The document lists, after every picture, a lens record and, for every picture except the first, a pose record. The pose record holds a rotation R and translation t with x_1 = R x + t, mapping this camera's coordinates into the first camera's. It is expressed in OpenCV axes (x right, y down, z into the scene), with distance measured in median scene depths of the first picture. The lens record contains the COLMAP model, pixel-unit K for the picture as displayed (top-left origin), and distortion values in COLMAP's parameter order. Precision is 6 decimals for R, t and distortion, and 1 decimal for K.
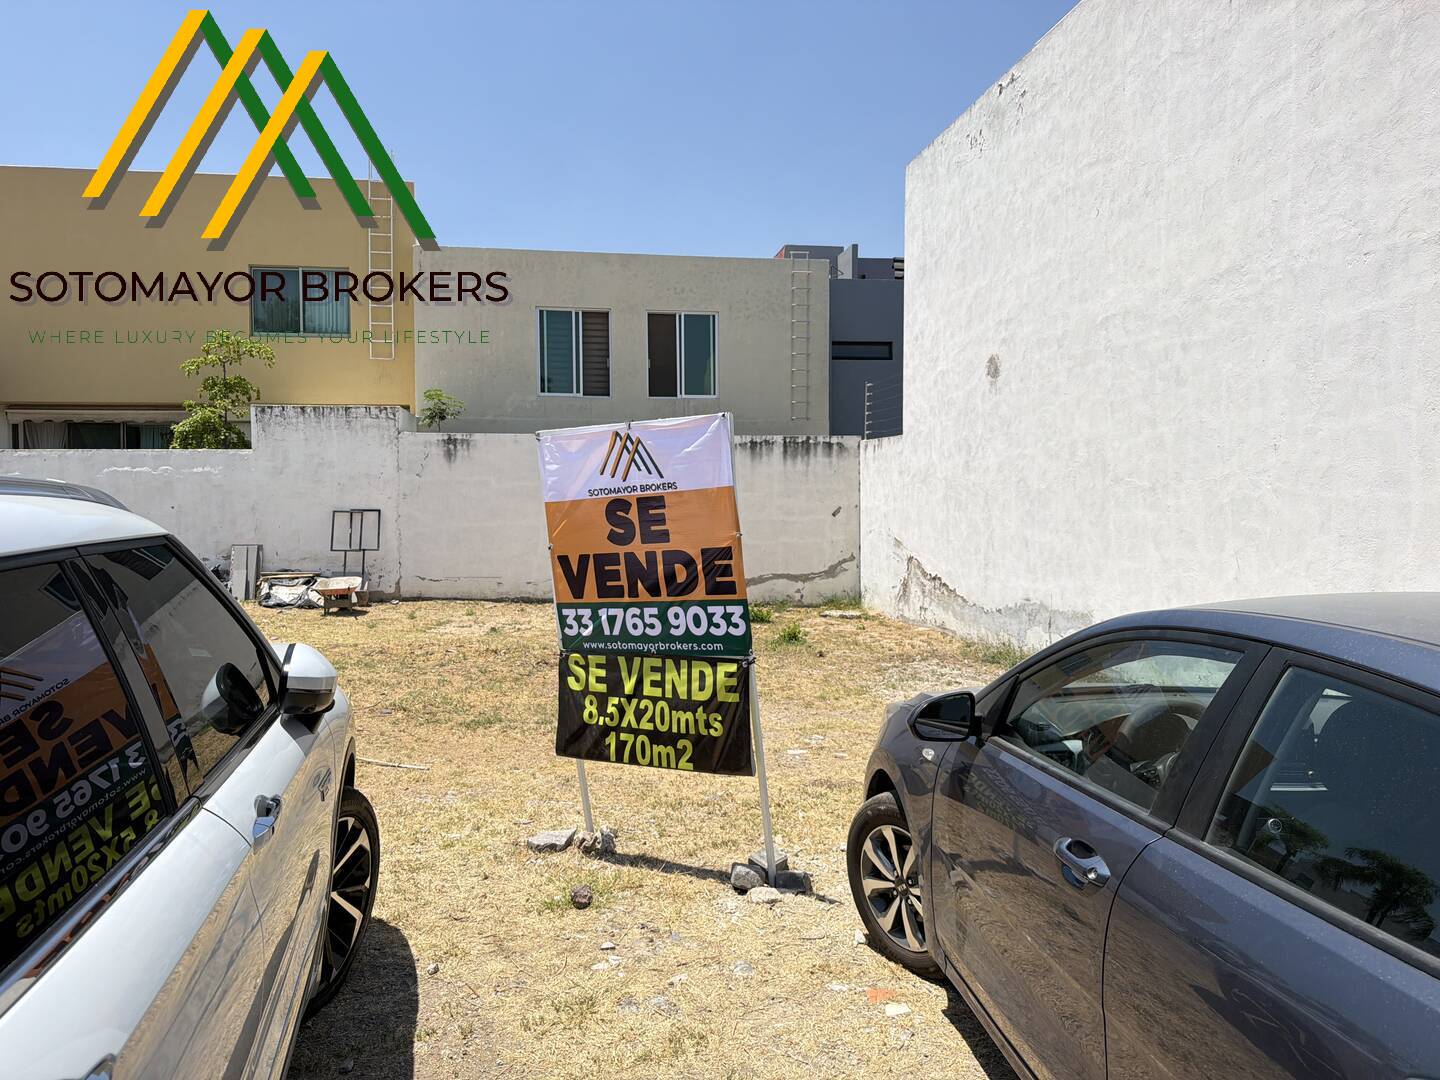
lens RADIAL K [[1002.6, 0, 712.9], [0, 1002.6, 529.0], [0, 0, 1]] dist [0.148754, -0.274553]
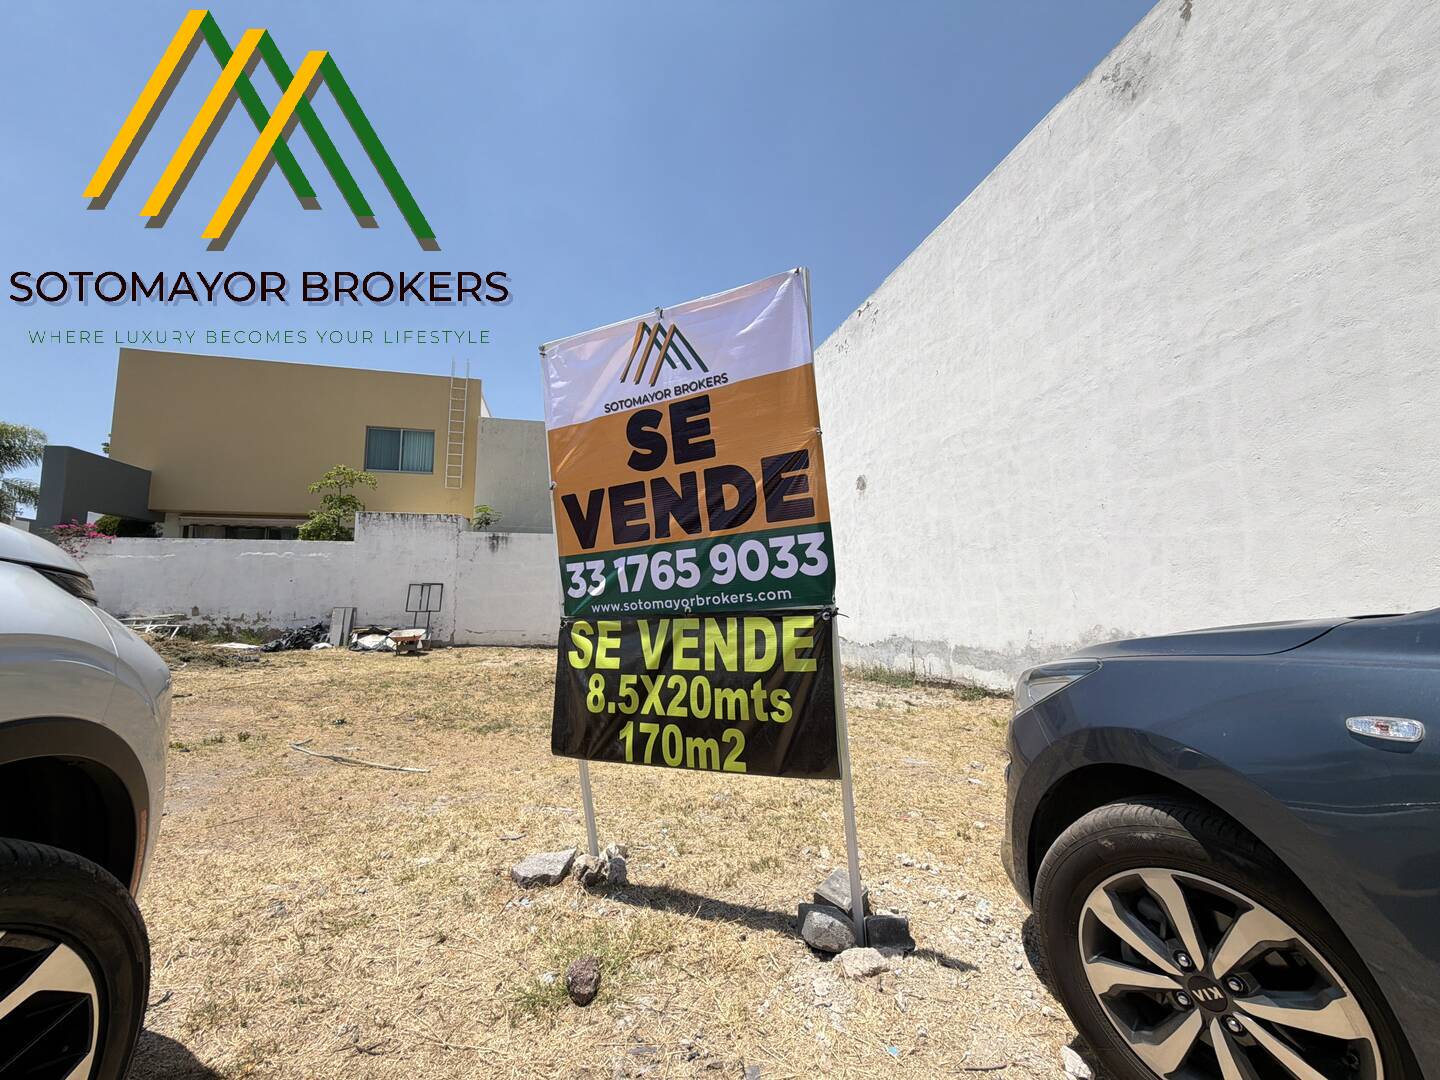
lens RADIAL K [[573.9, 0, 719.0], [0, 573.9, 539.6], [0, 0, 1]] dist [0.000888, 0.000053]
pose [[0.994456, 0.012003, 0.104471, -0.034391], [0.002245, 0.990815, -0.135205, 0.054131], [-0.105134, 0.134690, 0.985295, 0.240223]]
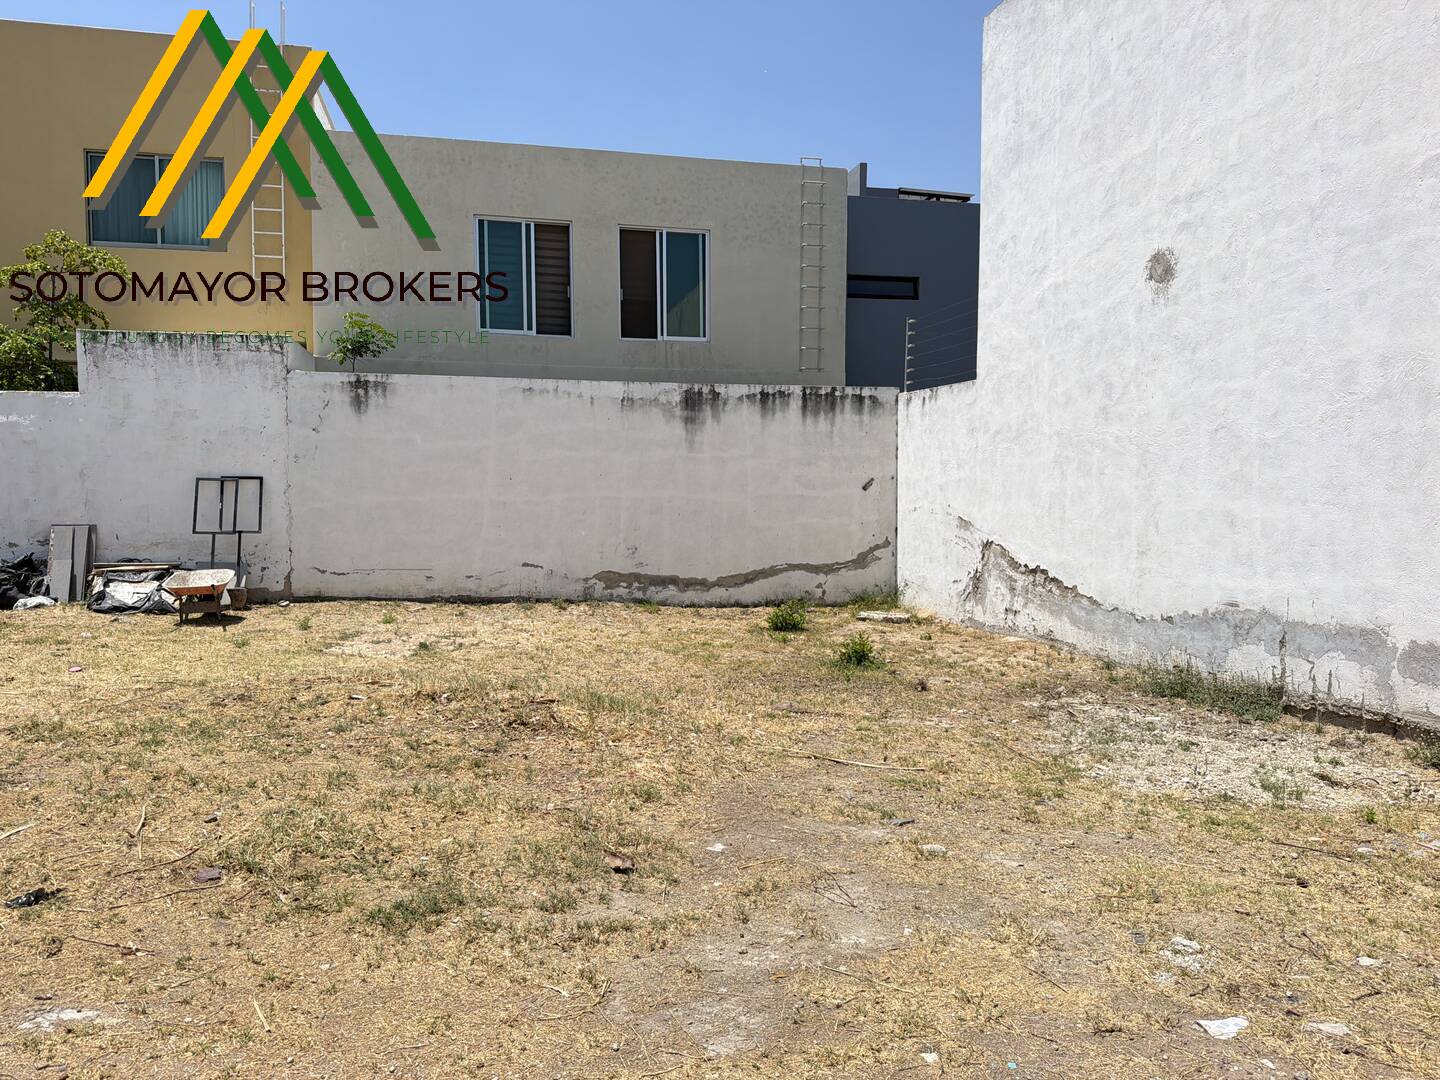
lens RADIAL K [[1005.7, 0, 717.8], [0, 1005.7, 540.7], [0, 0, 1]] dist [0.084244, -0.129305]
pose [[0.996877, 0.000393, 0.078974, -0.104401], [-0.002406, 0.999675, 0.025393, 0.012900], [-0.078939, -0.025503, 0.996553, 0.431295]]
